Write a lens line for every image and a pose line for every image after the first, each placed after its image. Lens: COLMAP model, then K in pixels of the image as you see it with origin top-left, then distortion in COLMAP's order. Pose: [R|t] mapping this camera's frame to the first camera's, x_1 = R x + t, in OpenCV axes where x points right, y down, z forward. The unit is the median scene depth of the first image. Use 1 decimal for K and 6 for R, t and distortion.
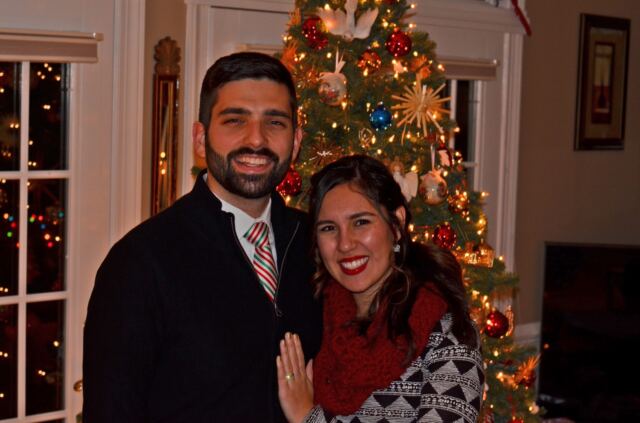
lens RADIAL K [[1383.6, 0, 320.0], [0, 1383.6, 211.5], [0, 0, 1]] dist [-0.084305, -0.207008]
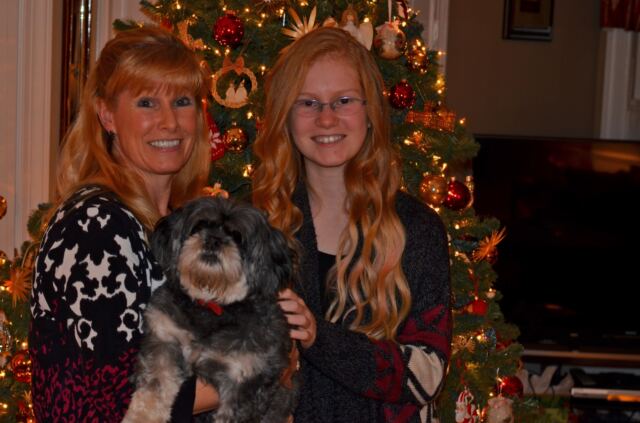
lens RADIAL K [[1383.6, 0, 320.0], [0, 1383.6, 211.5], [0, 0, 1]] dist [-0.084305, -0.207008]
pose [[0.995416, -0.000976, 0.095633, -0.047633], [-0.002954, 0.999157, 0.040944, 0.055897], [-0.095592, -0.041039, 0.994574, 0.110410]]
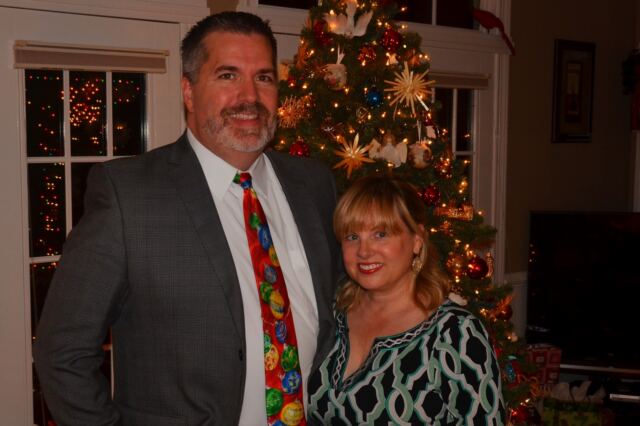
lens RADIAL K [[828.1, 0, 275.2], [0, 828.1, 214.2], [0, 0, 1]] dist [-0.026961, 0.141780]
pose [[0.987841, -0.018866, -0.154321, 0.066154], [0.019105, 0.999817, 0.000069, 0.031570], [0.154292, -0.003016, 0.988021, 0.261435]]
